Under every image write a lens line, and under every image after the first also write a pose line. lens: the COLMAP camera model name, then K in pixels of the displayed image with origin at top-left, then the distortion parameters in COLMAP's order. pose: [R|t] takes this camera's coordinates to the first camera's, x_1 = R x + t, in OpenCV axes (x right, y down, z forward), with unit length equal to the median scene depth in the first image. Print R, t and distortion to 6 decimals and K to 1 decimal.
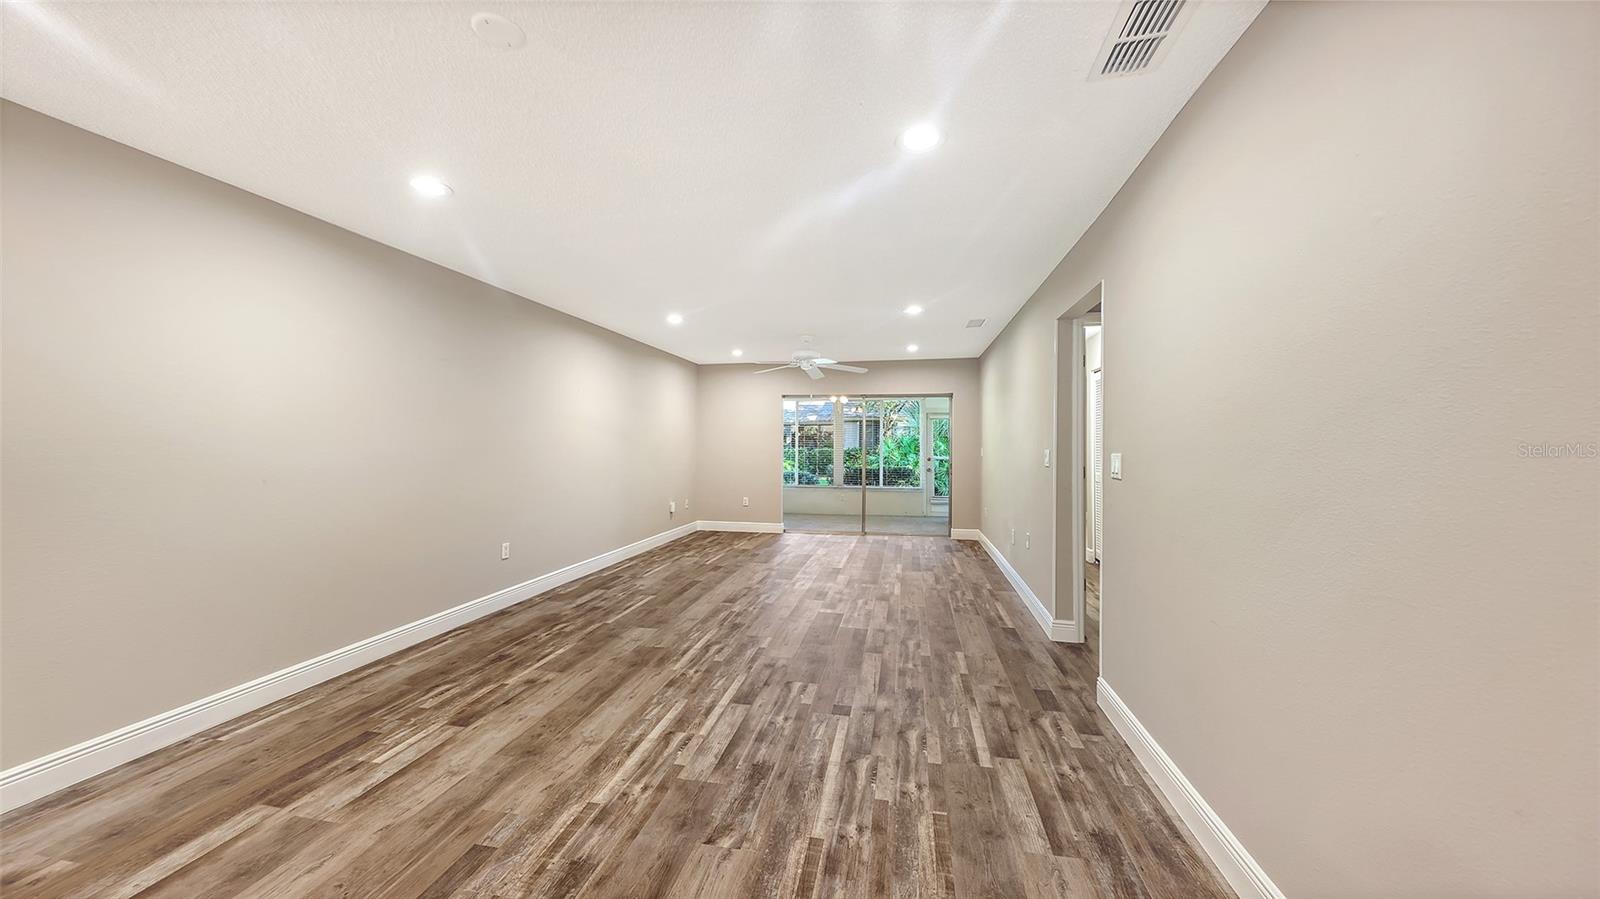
lens RADIAL K [[551.4, 0, 795.3], [0, 551.4, 459.2], [0, 0, 1]] dist [0.002199, -0.000066]
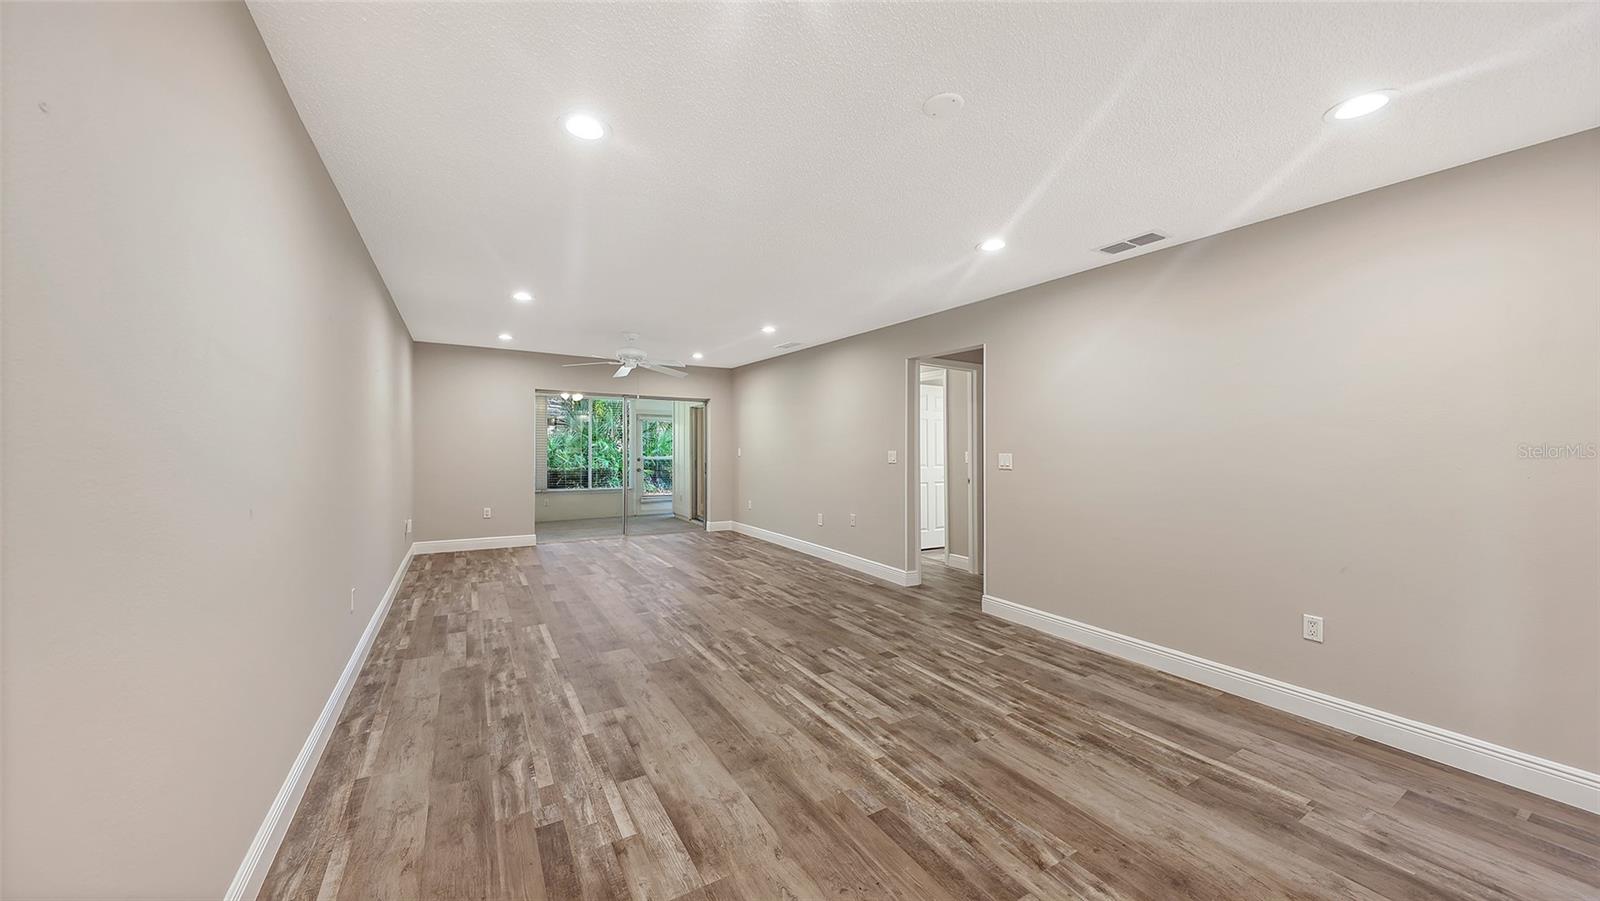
lens RADIAL K [[555.5, 0, 795.3], [0, 555.5, 449.7], [0, 0, 1]] dist [0.002420, -0.001602]
pose [[0.742906, -0.000729, 0.669395, -0.915121], [0.011809, 0.999858, -0.012017, -0.007809], [-0.669291, 0.016832, 0.742810, 0.174550]]
